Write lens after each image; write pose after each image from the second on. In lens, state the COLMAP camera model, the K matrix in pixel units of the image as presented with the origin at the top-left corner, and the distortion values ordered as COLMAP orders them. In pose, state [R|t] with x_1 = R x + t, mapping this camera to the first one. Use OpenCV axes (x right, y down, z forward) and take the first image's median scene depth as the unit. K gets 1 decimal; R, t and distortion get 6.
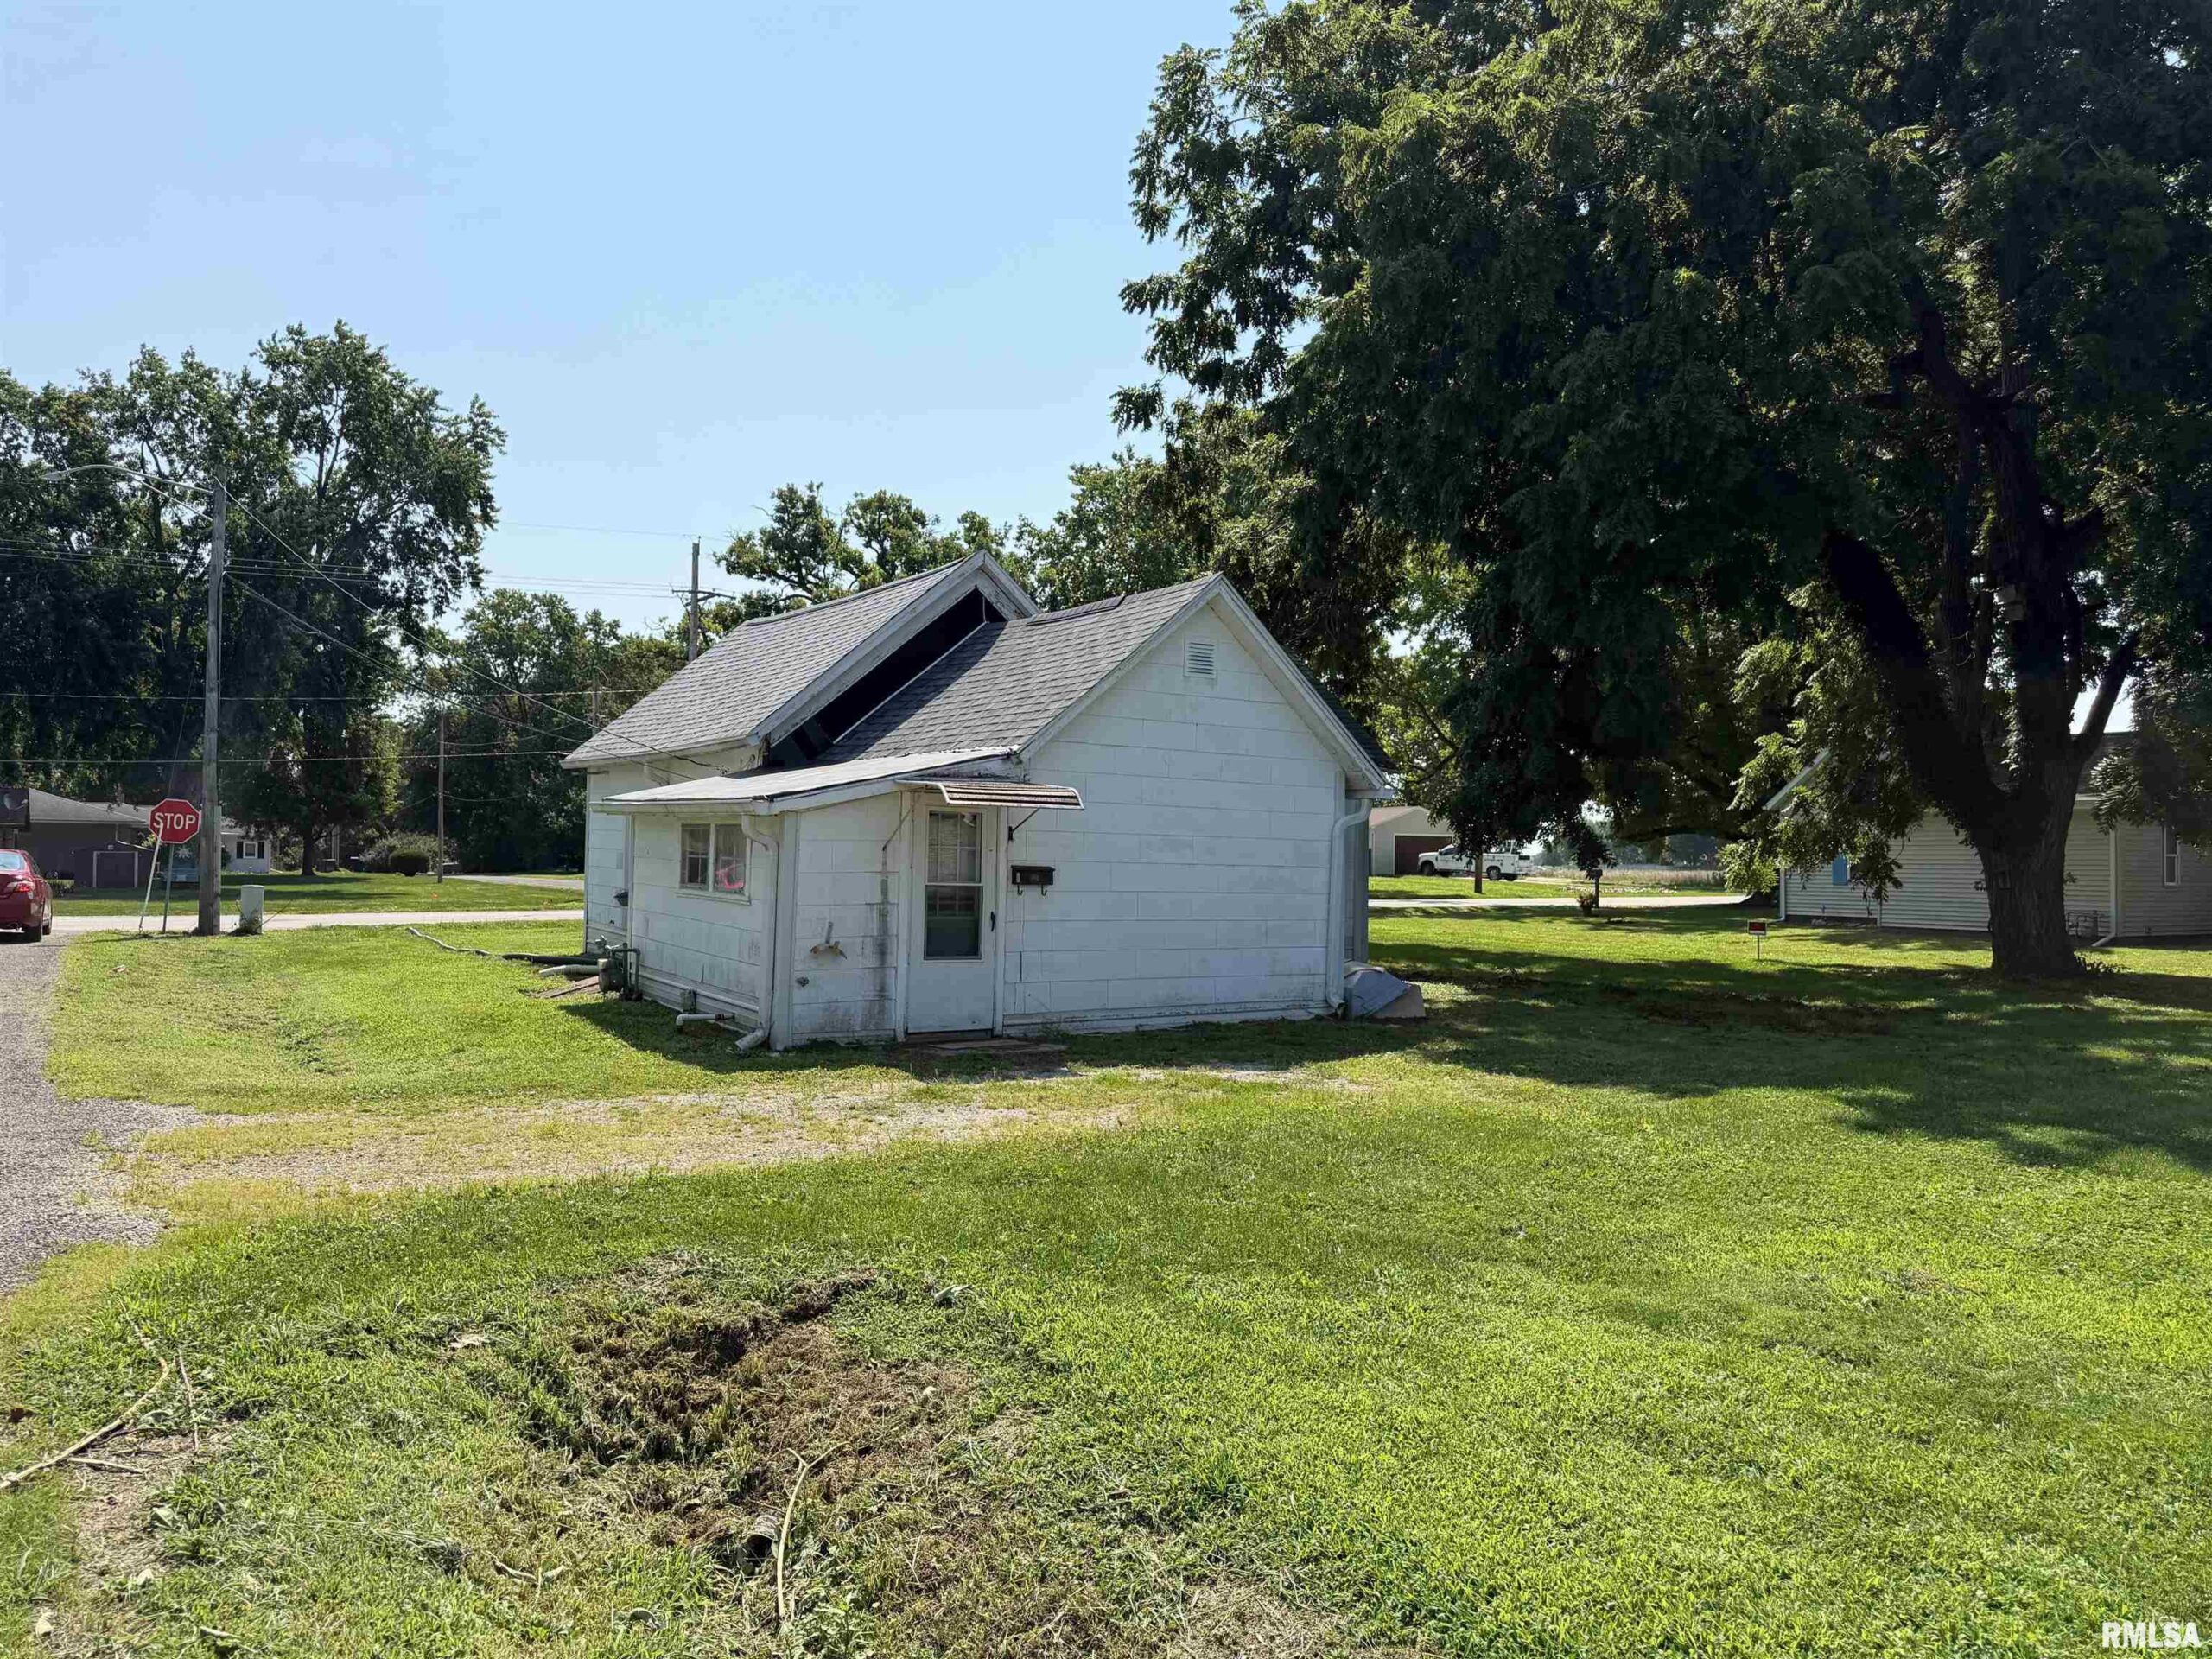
lens RADIAL K [[1551.7, 0, 1106.0], [0, 1551.7, 829.5], [0, 0, 1]] dist [0.151765, -0.244760]
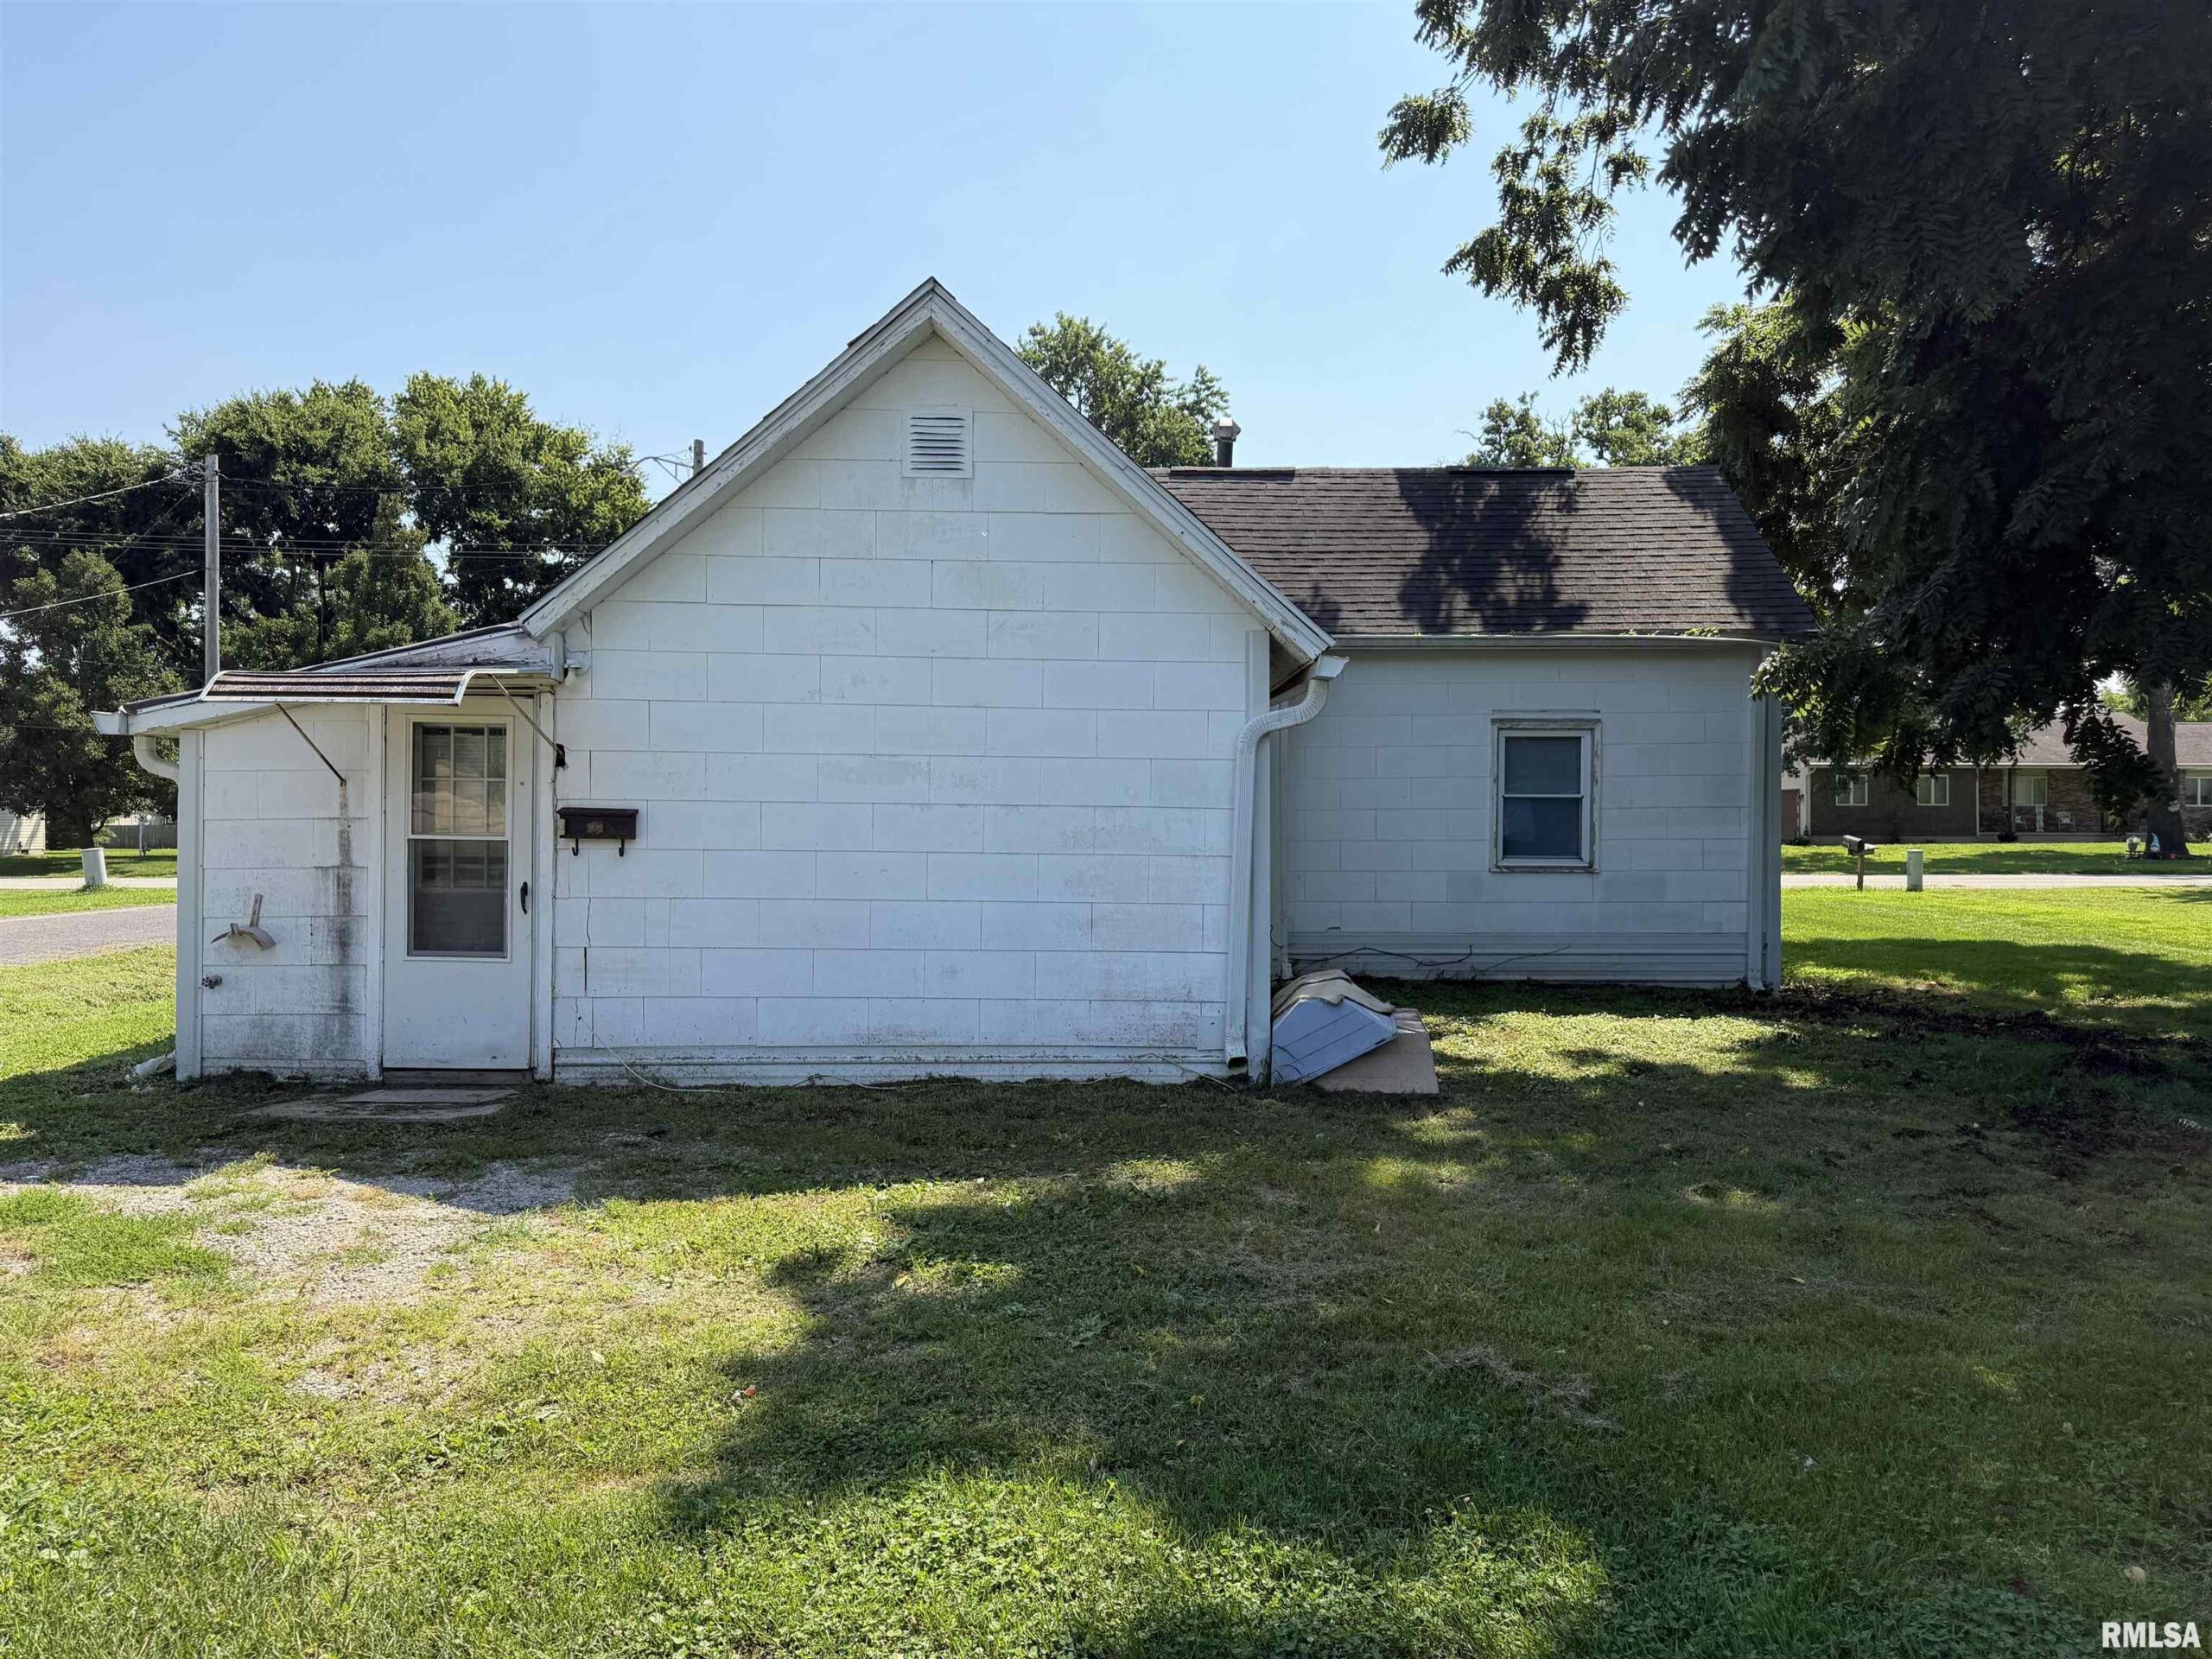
lens RADIAL K [[1551.7, 0, 1106.0], [0, 1551.7, 829.5], [0, 0, 1]] dist [0.151765, -0.244760]
pose [[0.846925, -0.002309, -0.531707, 0.427945], [0.015134, 0.999690, 0.019764, 0.021581], [0.531496, -0.024786, 0.846698, 0.551533]]
